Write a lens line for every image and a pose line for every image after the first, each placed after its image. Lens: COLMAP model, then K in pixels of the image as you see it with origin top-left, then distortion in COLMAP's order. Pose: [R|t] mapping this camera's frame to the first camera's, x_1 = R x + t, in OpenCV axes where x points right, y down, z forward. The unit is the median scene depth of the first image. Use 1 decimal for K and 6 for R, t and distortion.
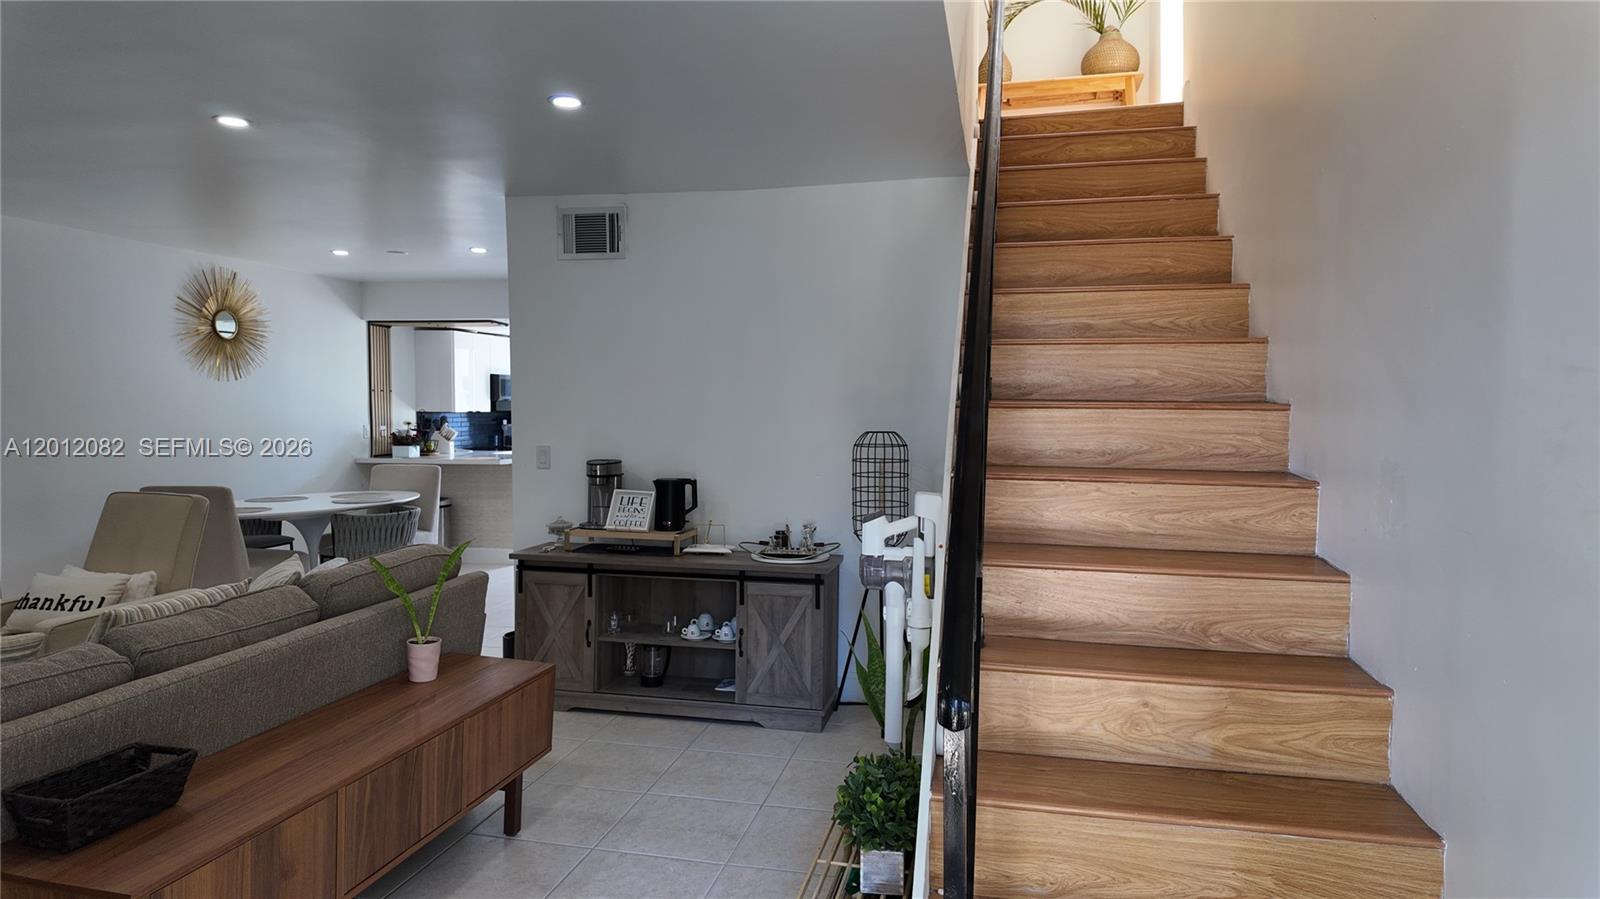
lens RADIAL K [[934.5, 0, 800.0], [0, 934.5, 449.5], [0, 0, 1]] dist [0.106490, -0.122650]
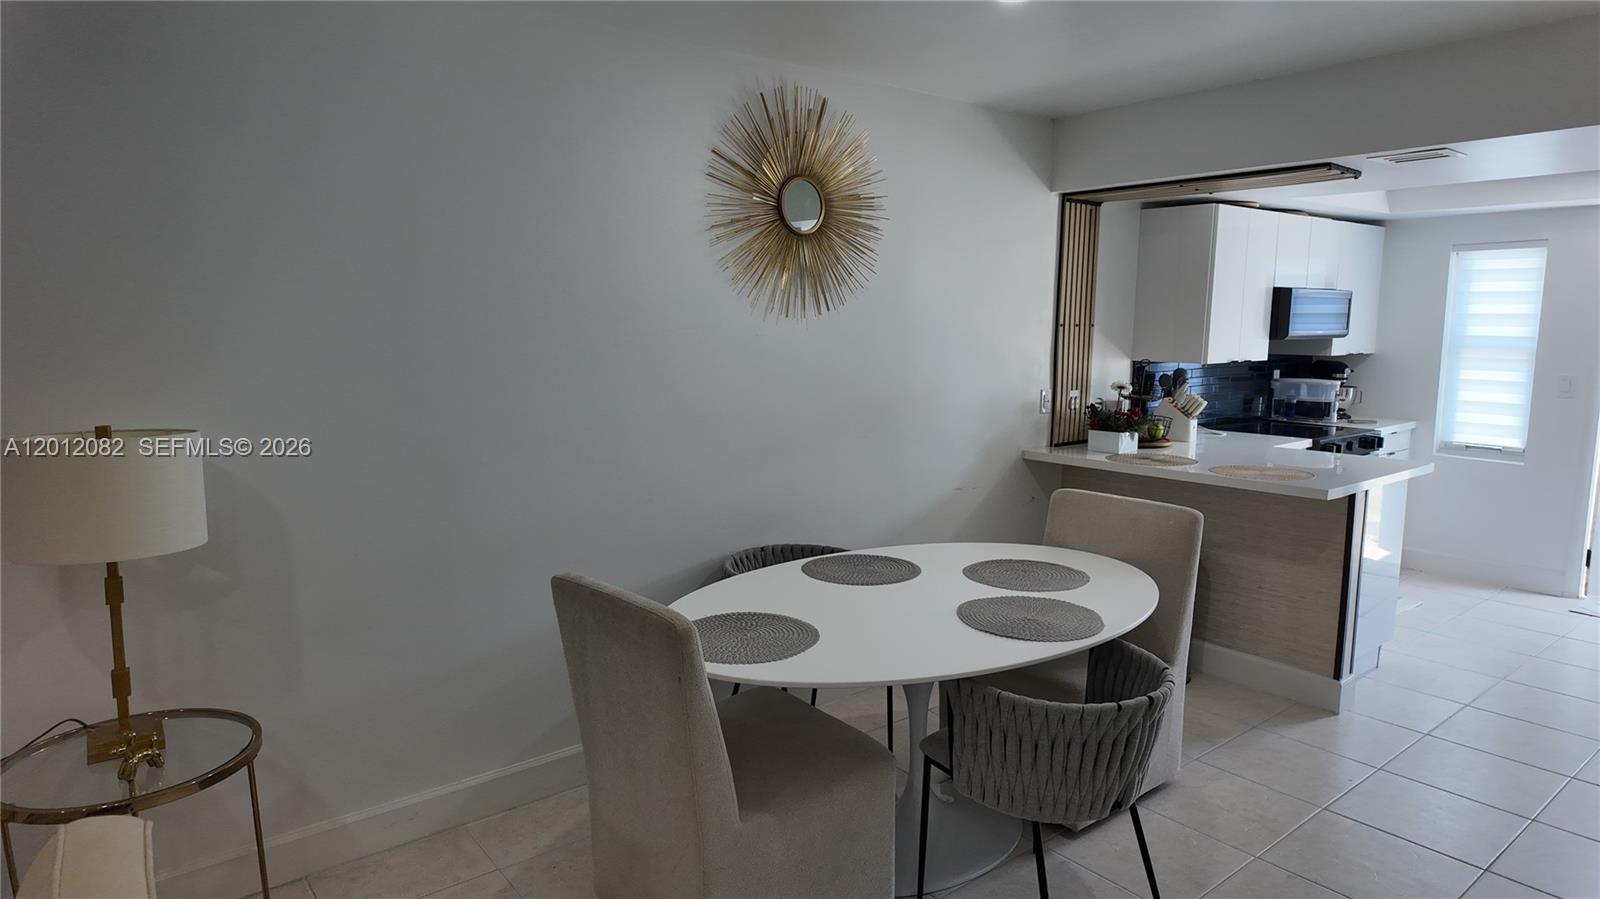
lens RADIAL K [[934.5, 0, 800.0], [0, 934.5, 449.5], [0, 0, 1]] dist [0.106490, -0.122650]
pose [[0.775561, 0.084265, -0.625624, -0.219958], [-0.028765, 0.994739, 0.098321, -0.040112], [0.630617, -0.058258, 0.773904, 0.479748]]
